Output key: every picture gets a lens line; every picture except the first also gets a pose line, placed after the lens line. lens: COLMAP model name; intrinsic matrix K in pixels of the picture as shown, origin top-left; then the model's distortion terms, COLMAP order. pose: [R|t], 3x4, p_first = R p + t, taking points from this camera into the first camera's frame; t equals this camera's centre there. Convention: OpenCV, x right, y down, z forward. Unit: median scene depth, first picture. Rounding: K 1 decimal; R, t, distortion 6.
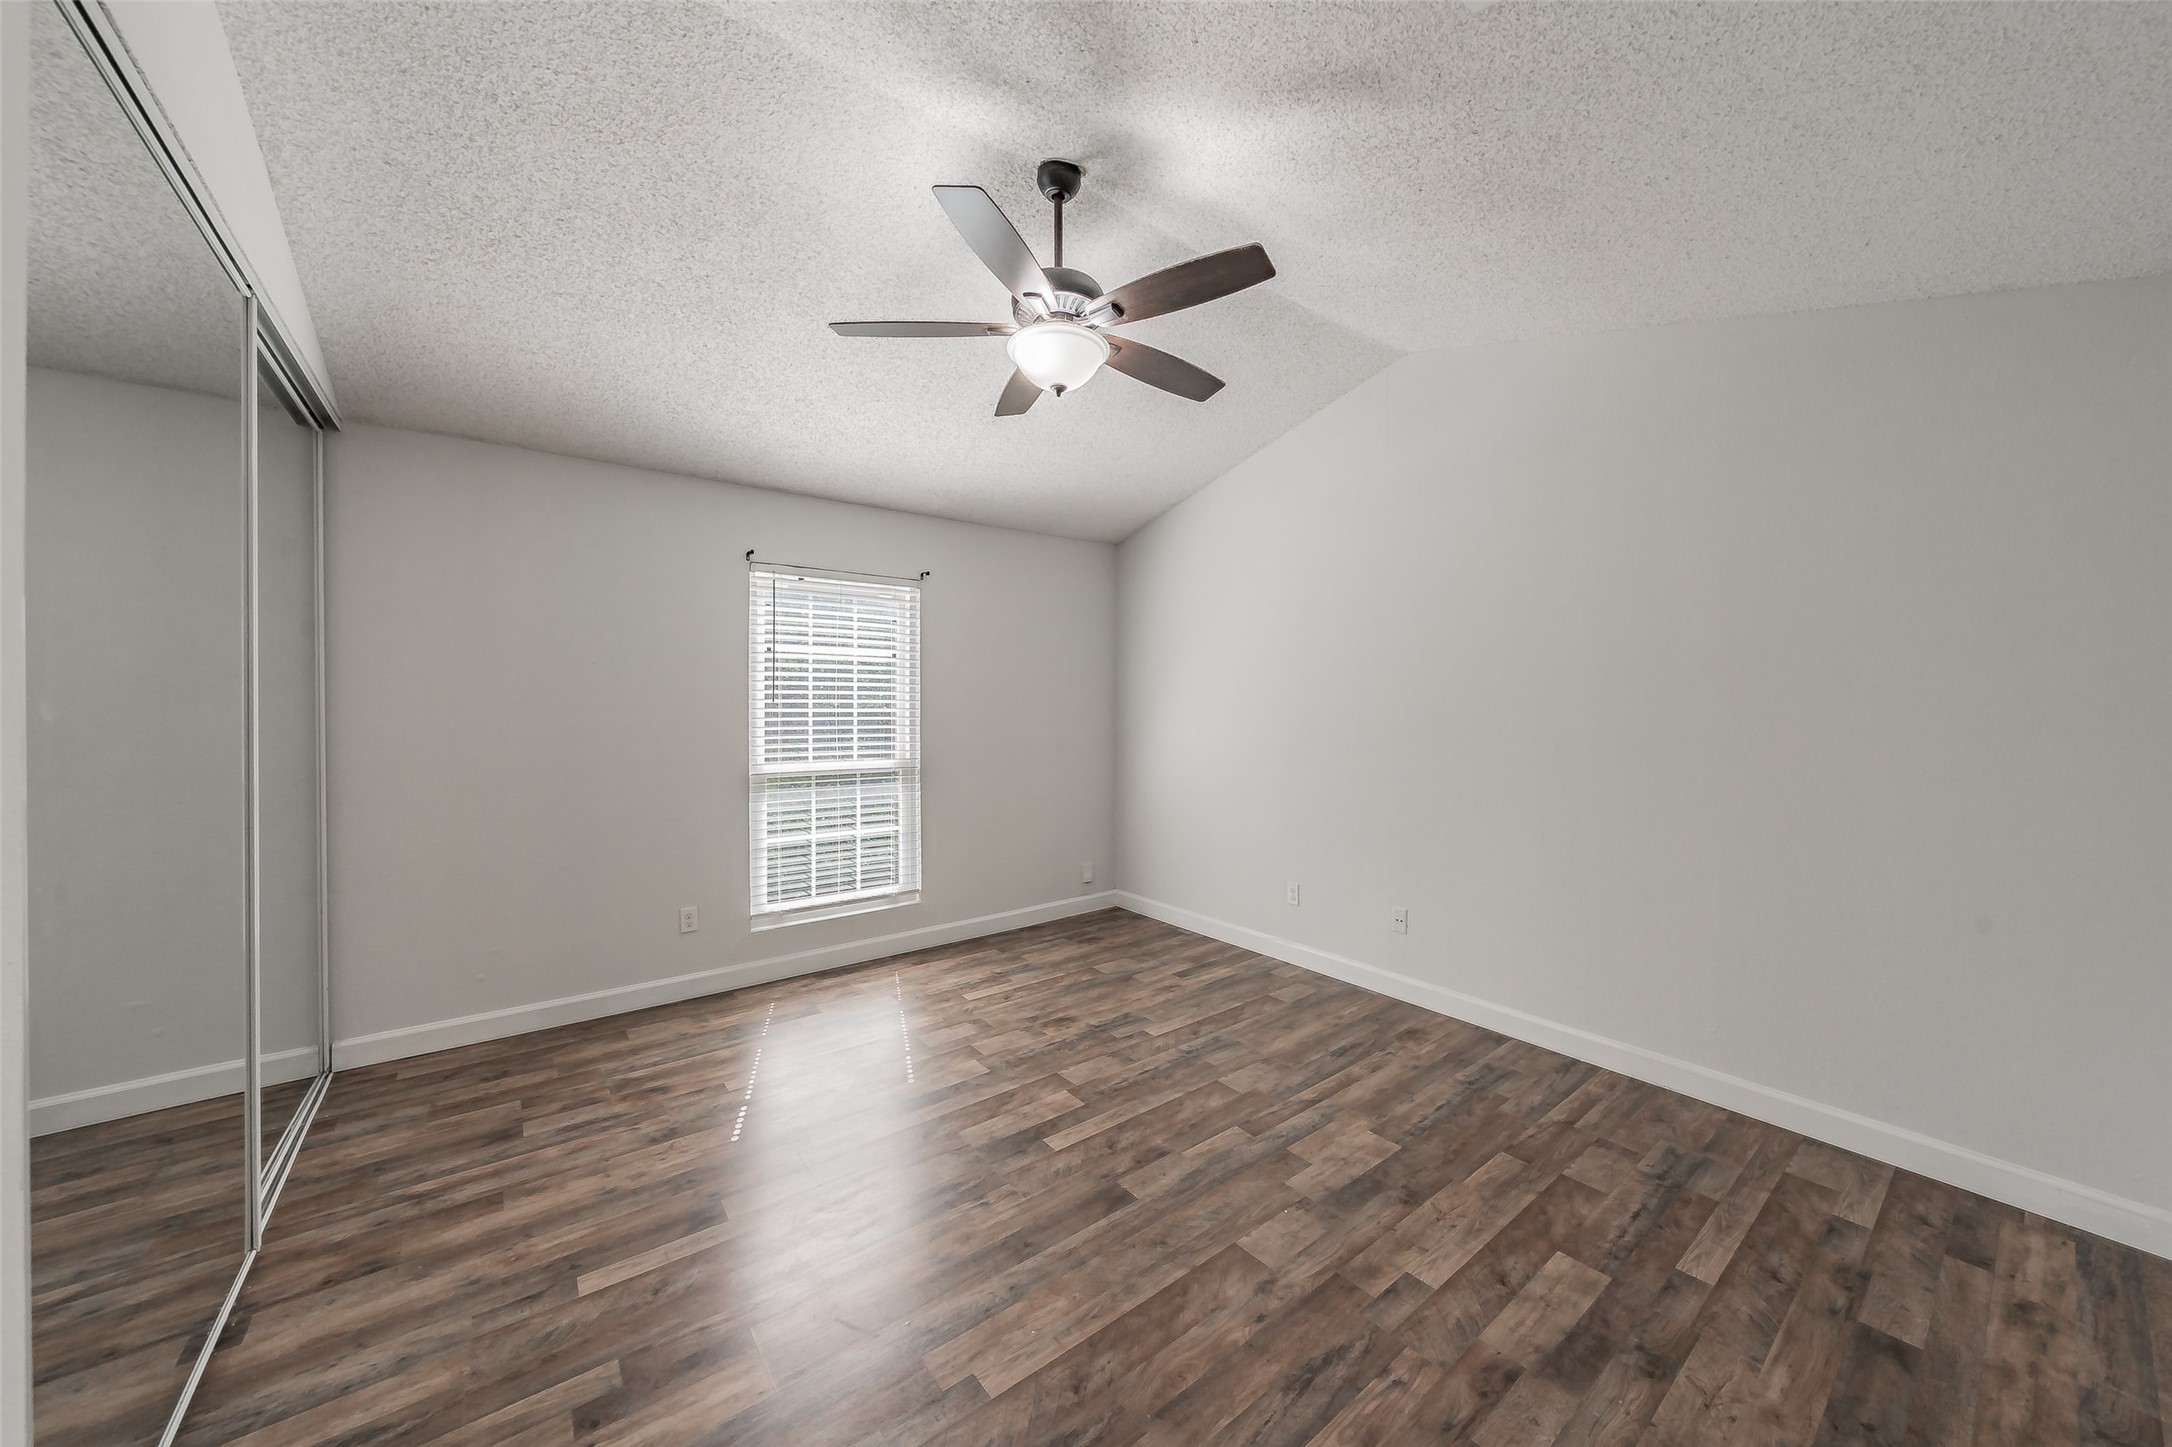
lens RADIAL K [[773.6, 0, 1103.9], [0, 773.6, 720.7], [0, 0, 1]] dist [0.000982, -0.000182]
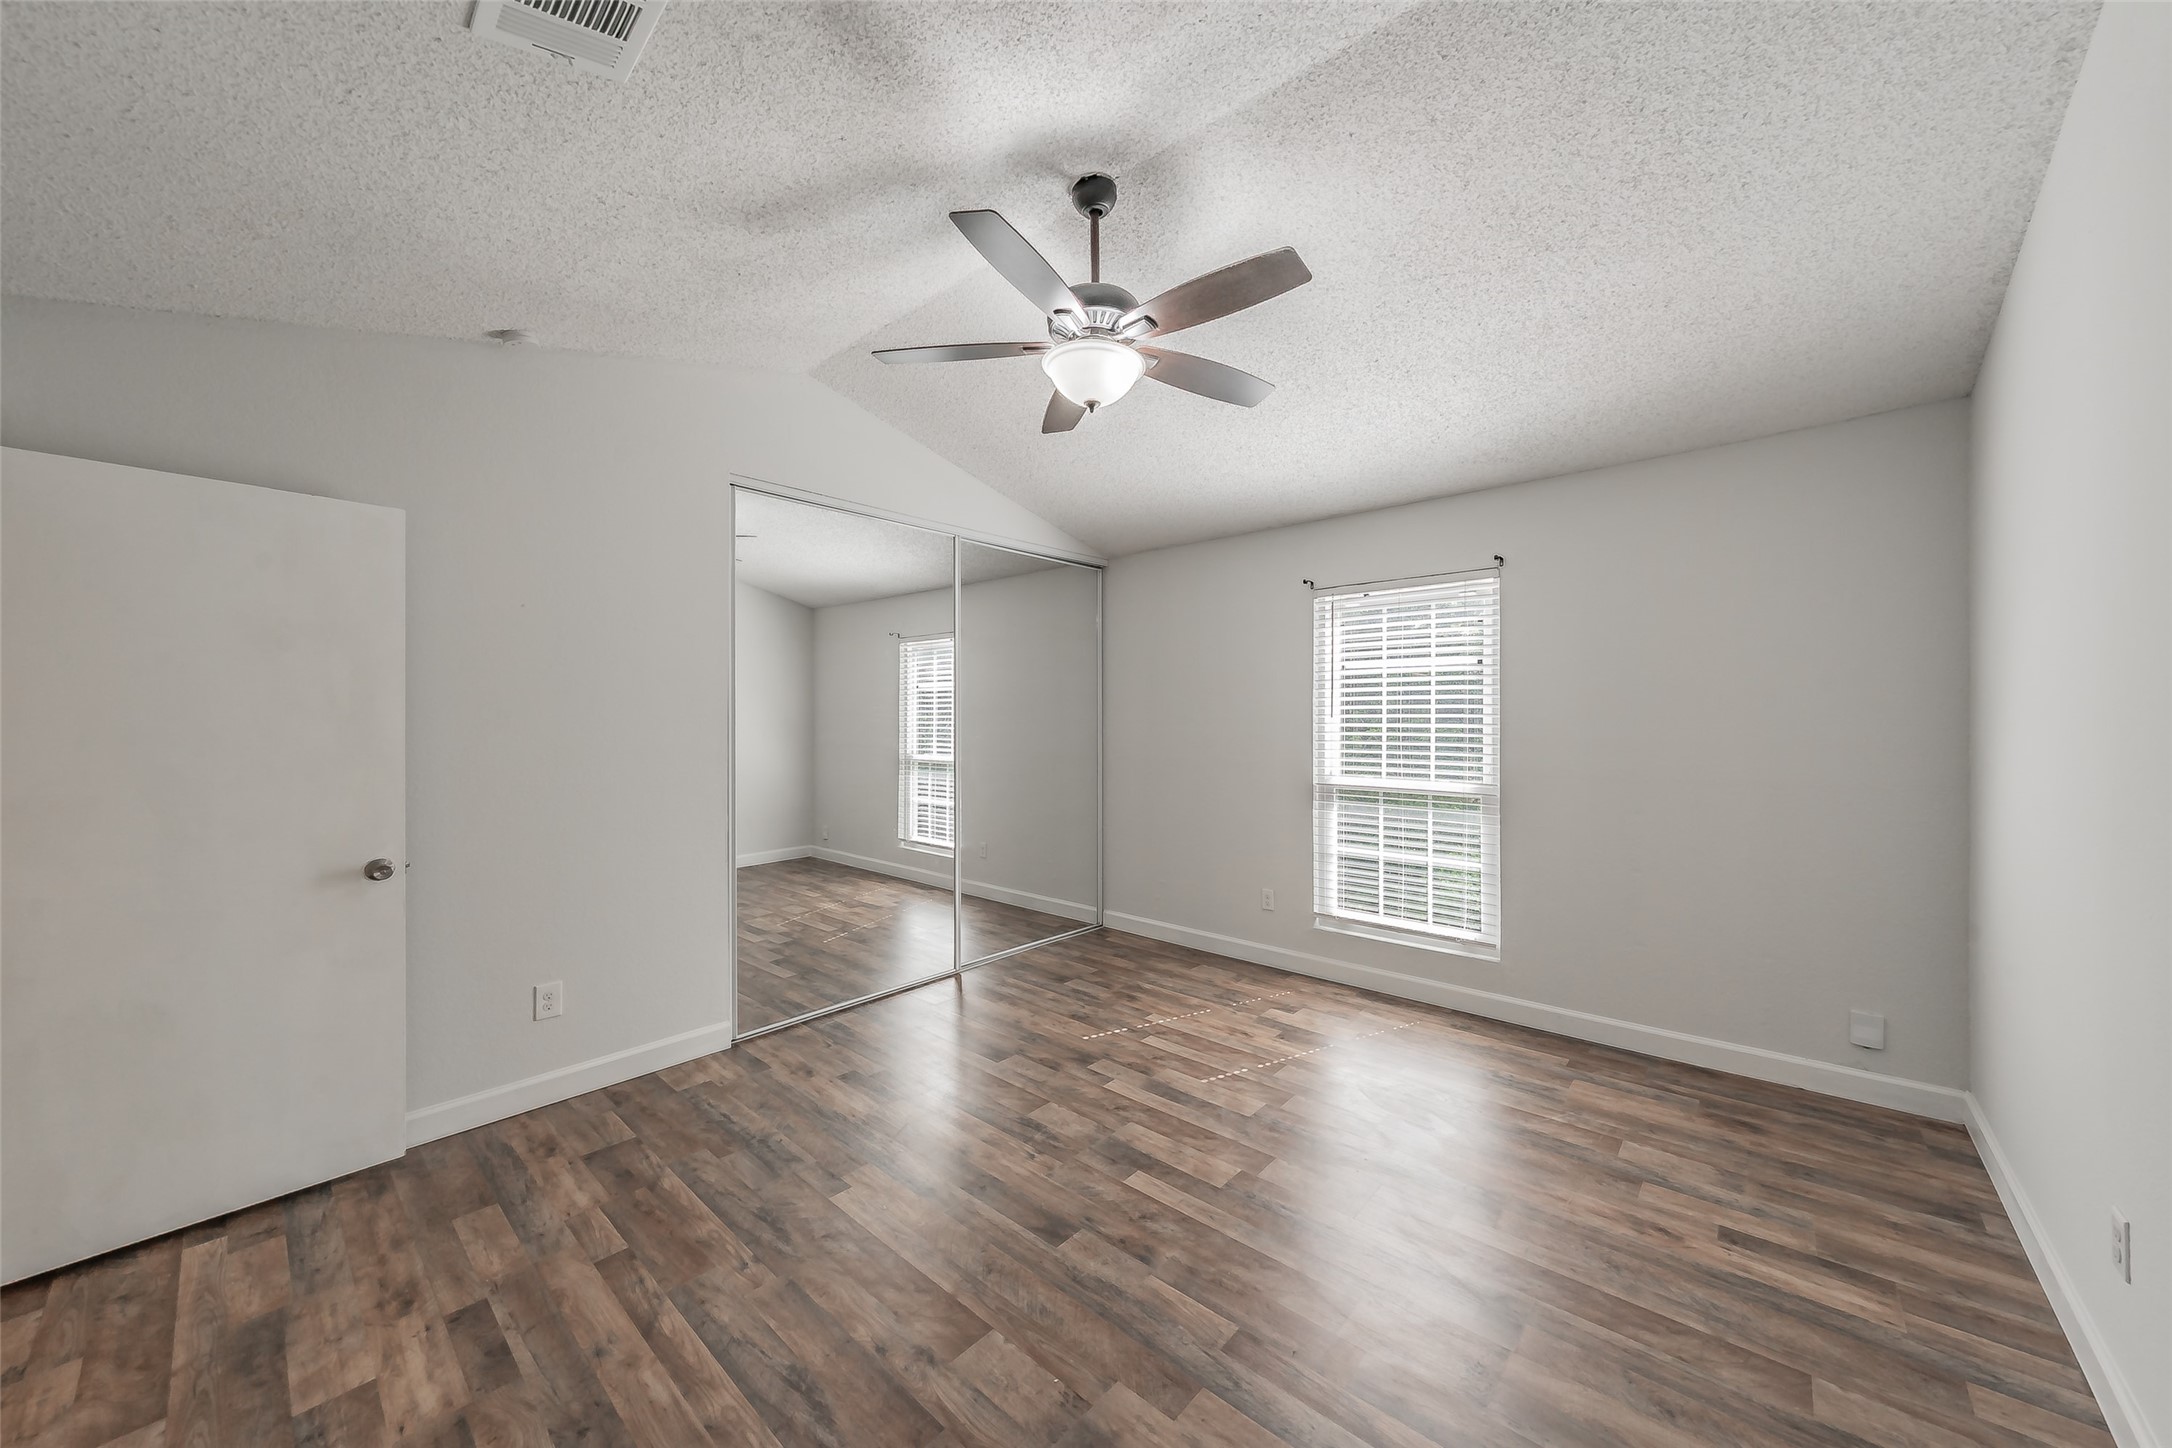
lens RADIAL K [[773.6, 0, 1107.6], [0, 773.6, 727.9], [0, 0, 1]] dist [0.000982, -0.000182]
pose [[0.174870, 0.008448, -0.984555, 0.575546], [-0.019183, 0.999803, 0.005172, -0.009234], [0.984405, 0.017983, 0.174998, 0.524804]]
